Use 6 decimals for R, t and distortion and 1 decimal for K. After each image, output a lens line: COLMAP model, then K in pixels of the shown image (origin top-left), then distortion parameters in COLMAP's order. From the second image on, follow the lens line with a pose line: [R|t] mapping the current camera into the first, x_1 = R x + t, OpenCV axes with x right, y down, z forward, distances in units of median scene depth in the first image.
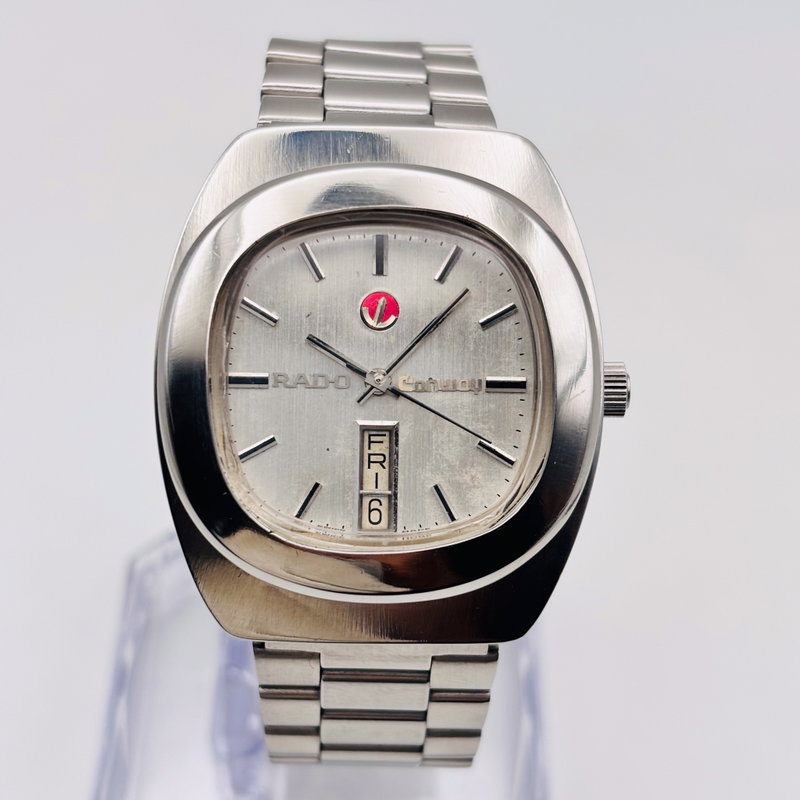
lens RADIAL K [[1707.8, 0, 401.3], [0, 1707.8, 427.2], [0, 0, 1]] dist [0.003284, 0.000000]
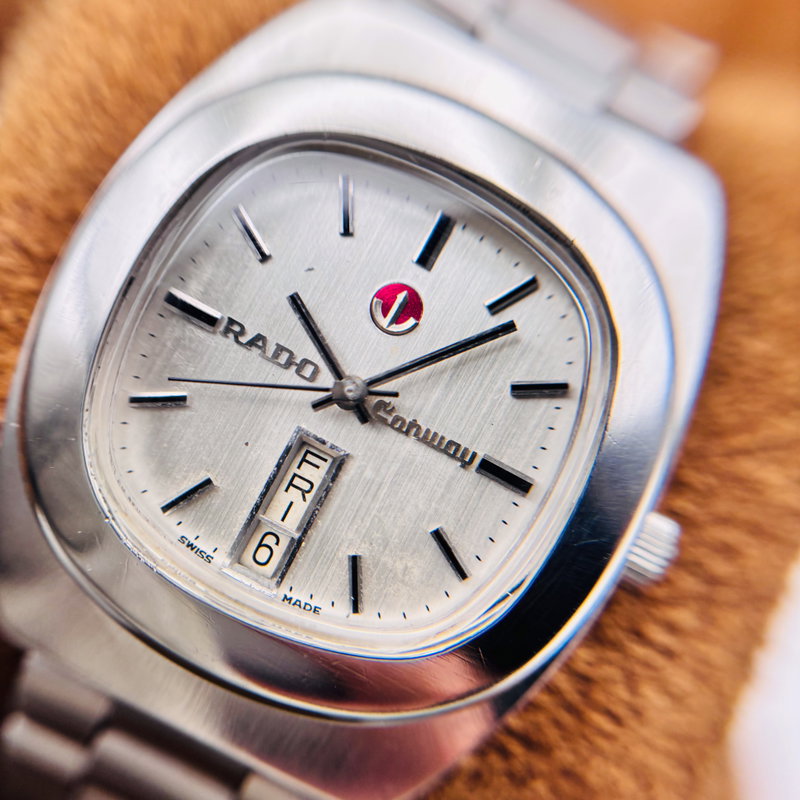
lens RADIAL K [[887.3, 0, 387.3], [0, 887.3, 385.1], [0, 0, 1]] dist [0.169613, 0.000000]
pose [[0.891296, 0.453420, -0.001491, -0.000214], [-0.453287, 0.890943, -0.027412, -0.025988], [-0.011101, 0.025108, 0.999623, 0.613021]]
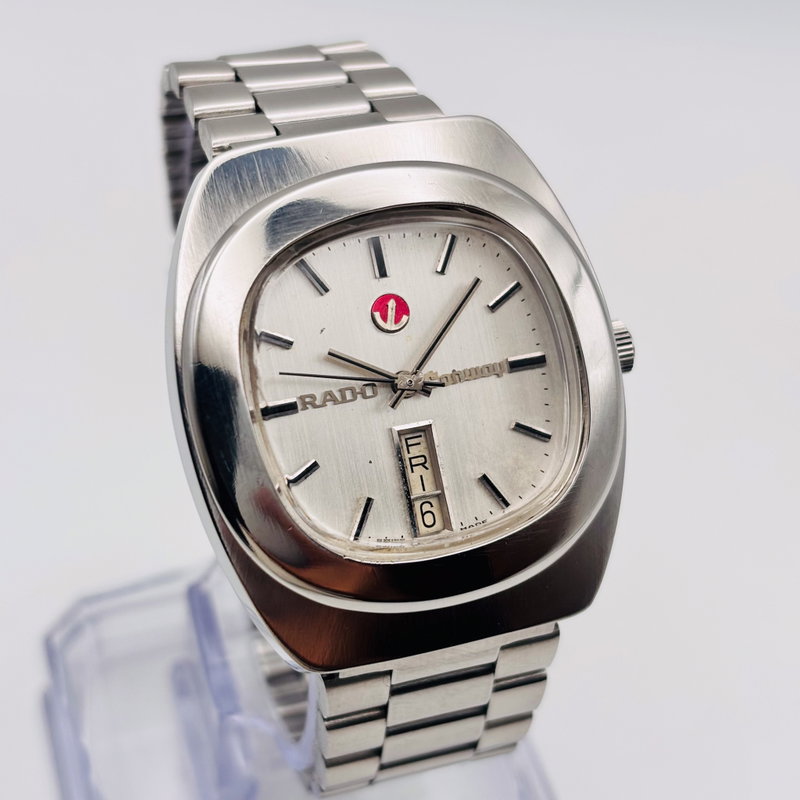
lens RADIAL K [[1707.8, 0, 403.7], [0, 1707.8, 396.8], [0, 0, 1]] dist [0.003284, 0.000000]
pose [[0.955437, -0.196420, 0.220362, -0.230992], [0.200816, 0.979626, 0.002501, -0.021884], [-0.216363, 0.041863, 0.975415, 0.042724]]
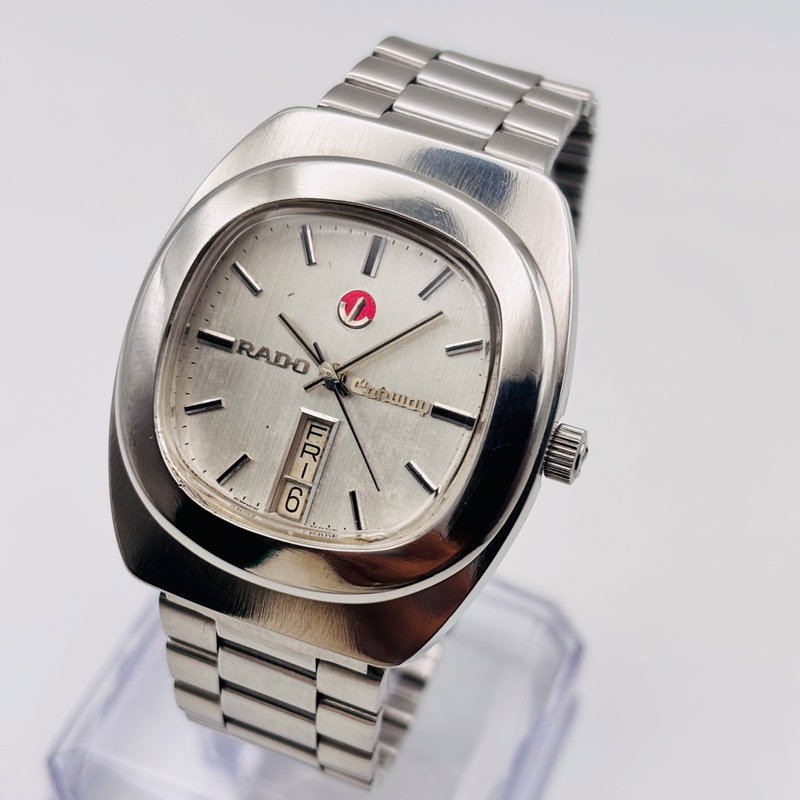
lens RADIAL K [[1707.8, 0, 399.1], [0, 1707.8, 408.6], [0, 0, 1]] dist [0.003284, 0.000000]
pose [[0.928635, 0.281053, -0.242171, 0.269676], [-0.289173, 0.957275, 0.002101, -0.021703], [0.232414, 0.068078, 0.970231, 0.036282]]
